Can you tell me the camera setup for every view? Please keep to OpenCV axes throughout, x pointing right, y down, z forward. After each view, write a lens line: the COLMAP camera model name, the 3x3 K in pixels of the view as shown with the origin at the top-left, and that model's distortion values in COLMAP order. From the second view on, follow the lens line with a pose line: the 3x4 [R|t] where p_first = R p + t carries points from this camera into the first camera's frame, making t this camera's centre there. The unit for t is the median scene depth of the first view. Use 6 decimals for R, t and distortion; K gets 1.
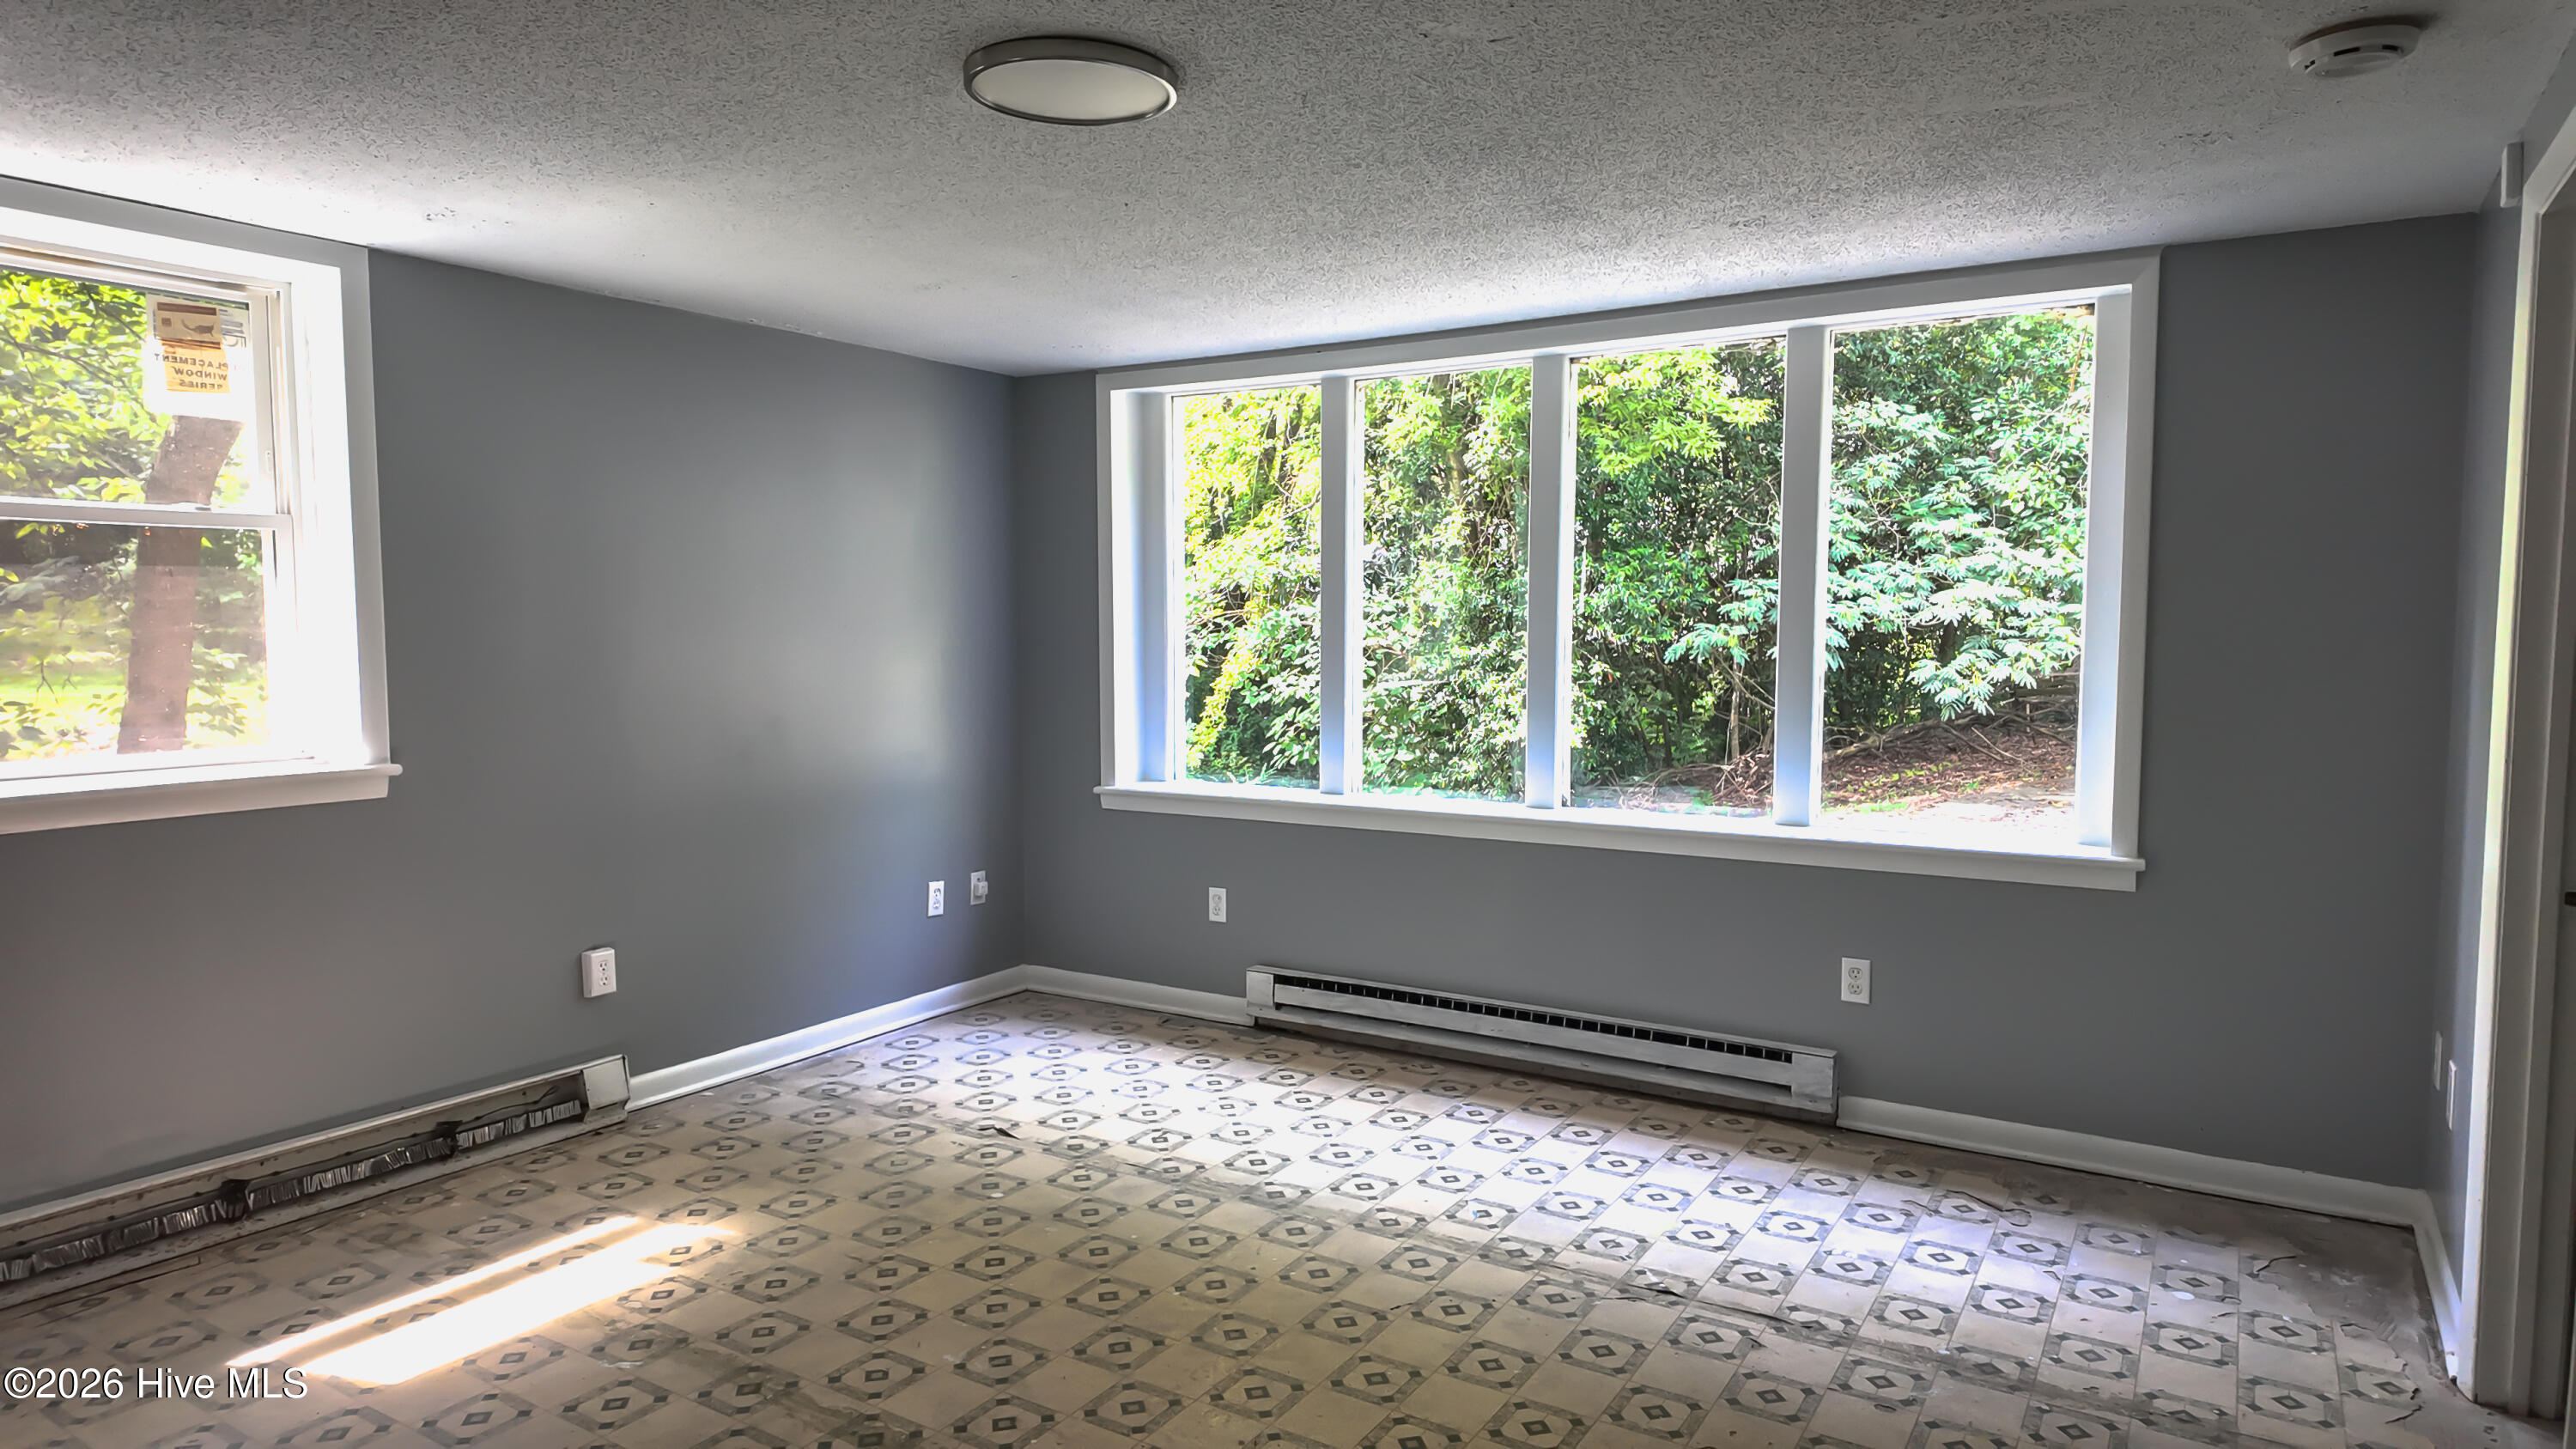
lens RADIAL K [[1511.4, 0, 1288.0], [0, 1511.4, 724.5], [0, 0, 1]] dist [0.003386, 0.001162]
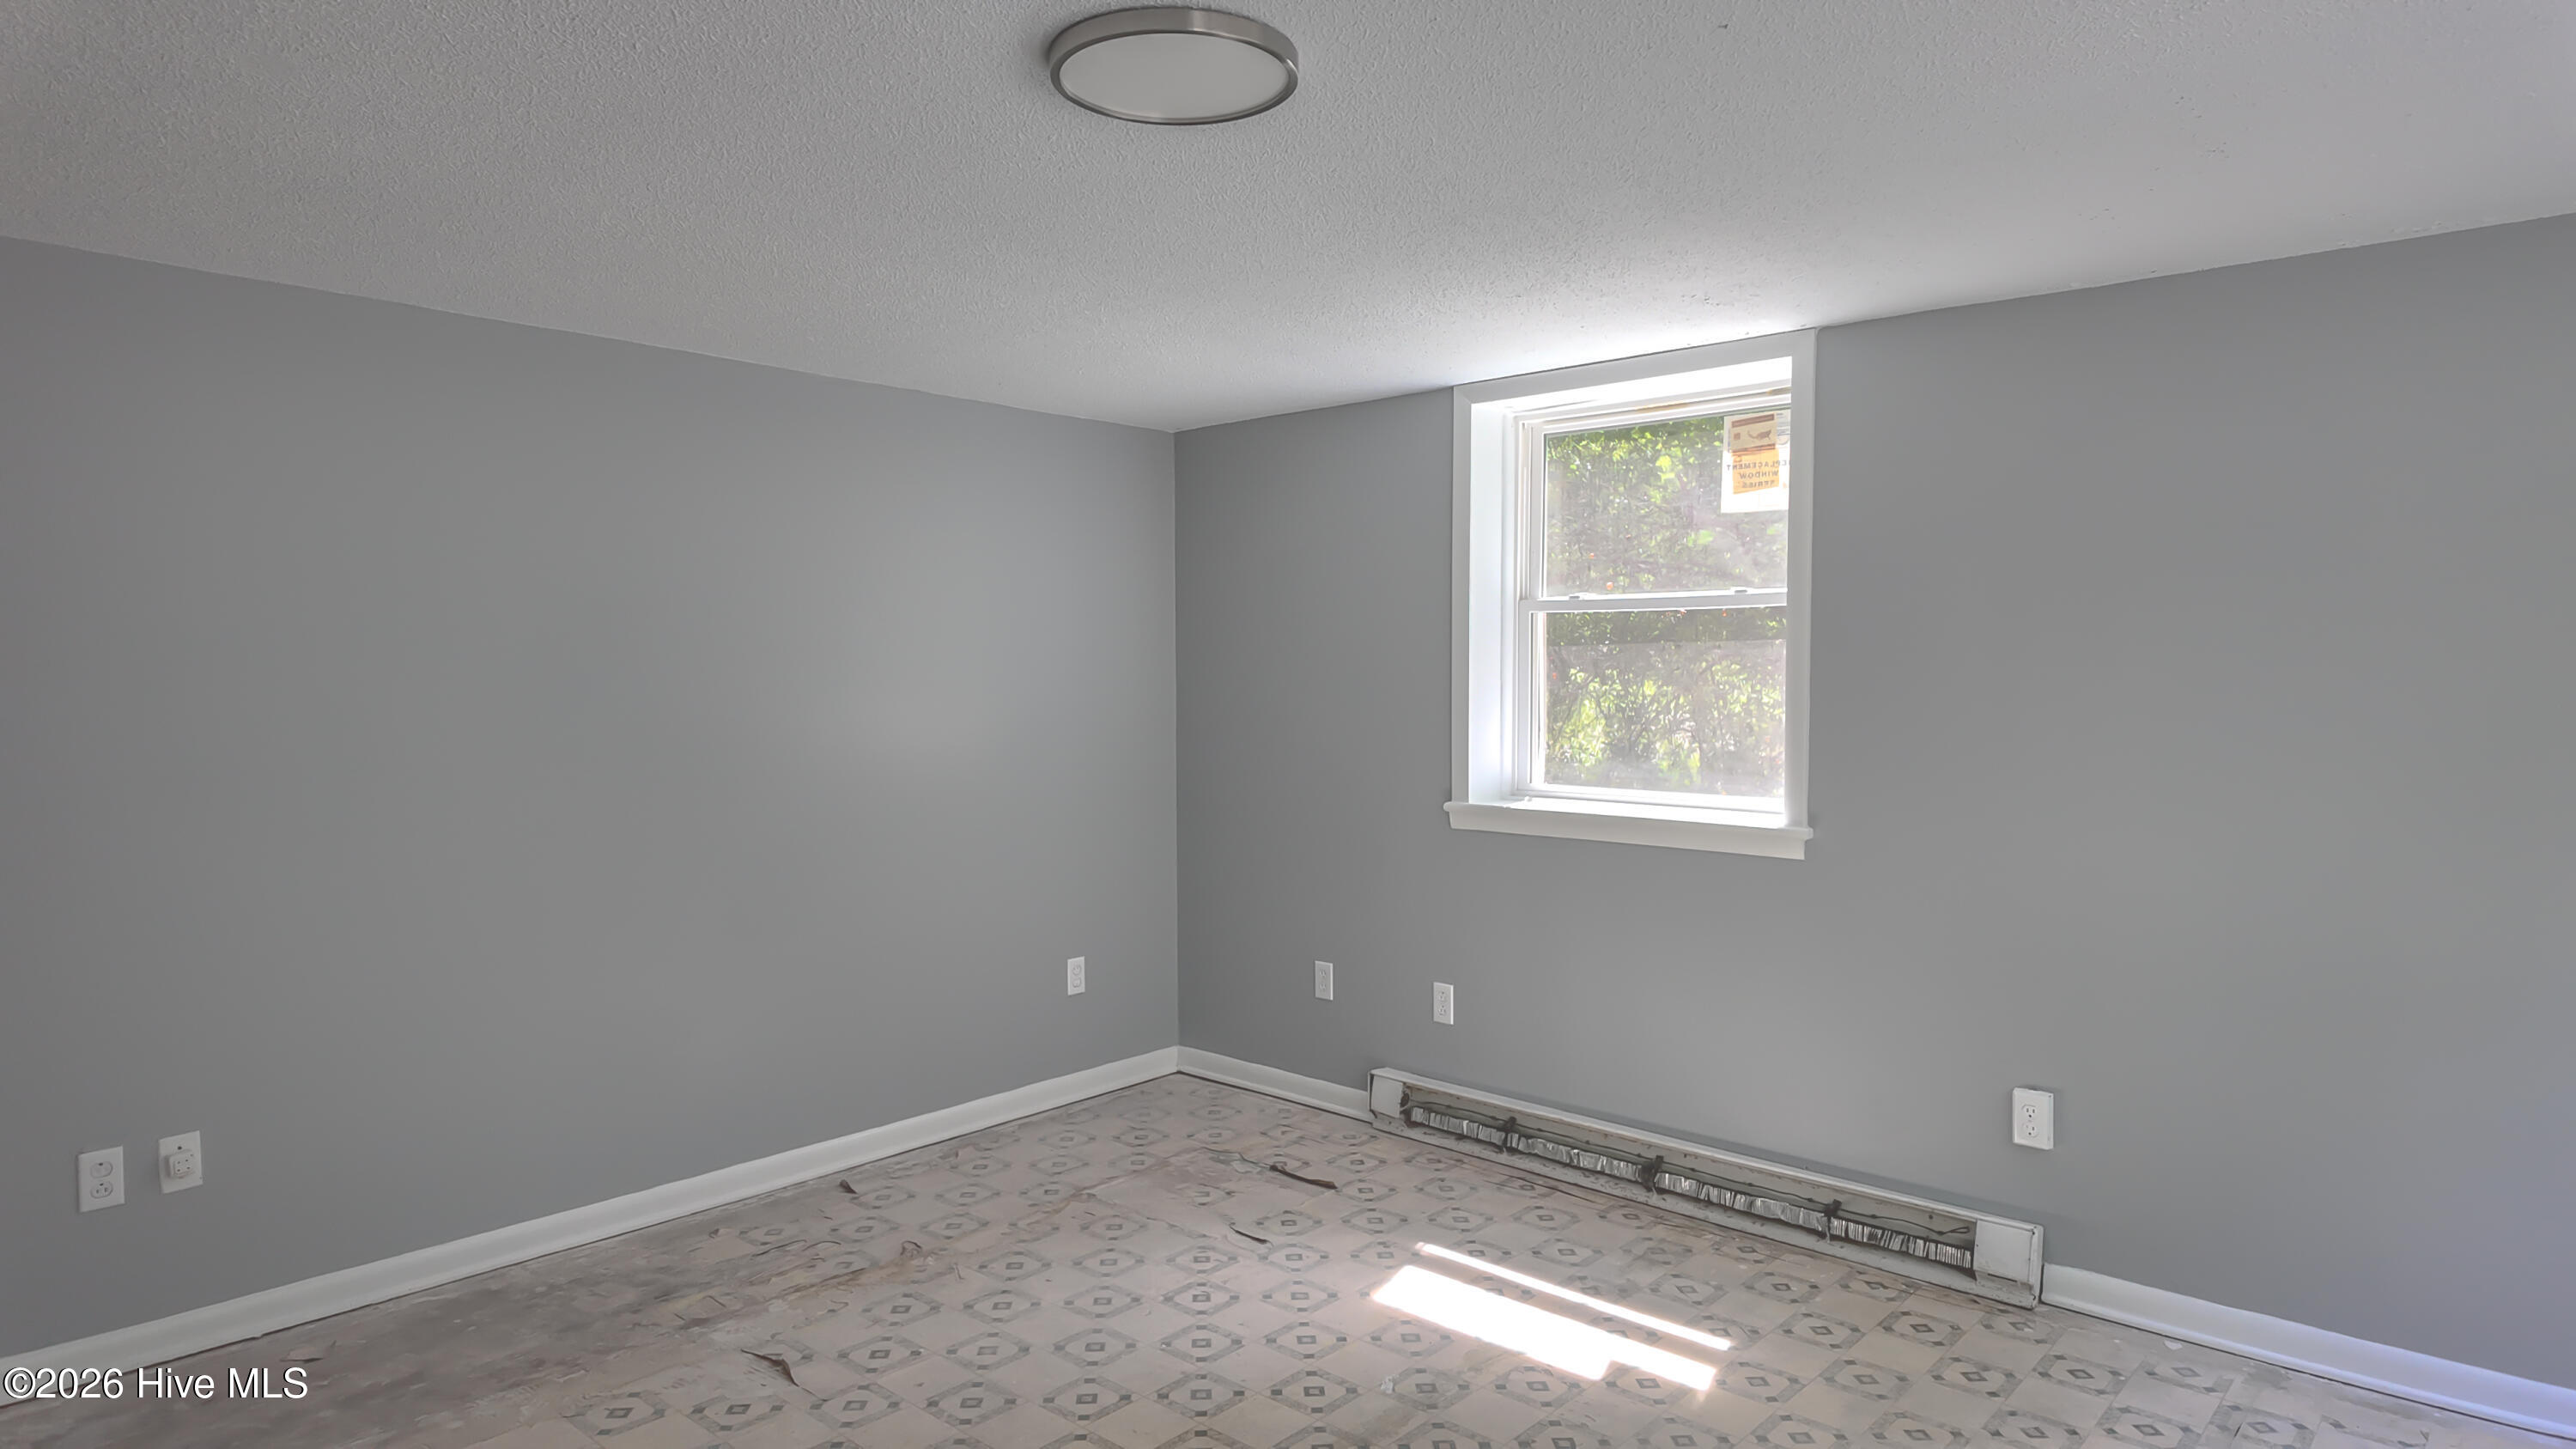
lens RADIAL K [[1488.0, 0, 1288.0], [0, 1488.0, 724.5], [0, 0, 1]] dist [0.057891, -0.077458]
pose [[-0.166951, 0.038317, -0.985220, 0.476568], [-0.067078, 0.996488, 0.050122, -0.073506], [0.983681, 0.074454, -0.163794, 0.843907]]
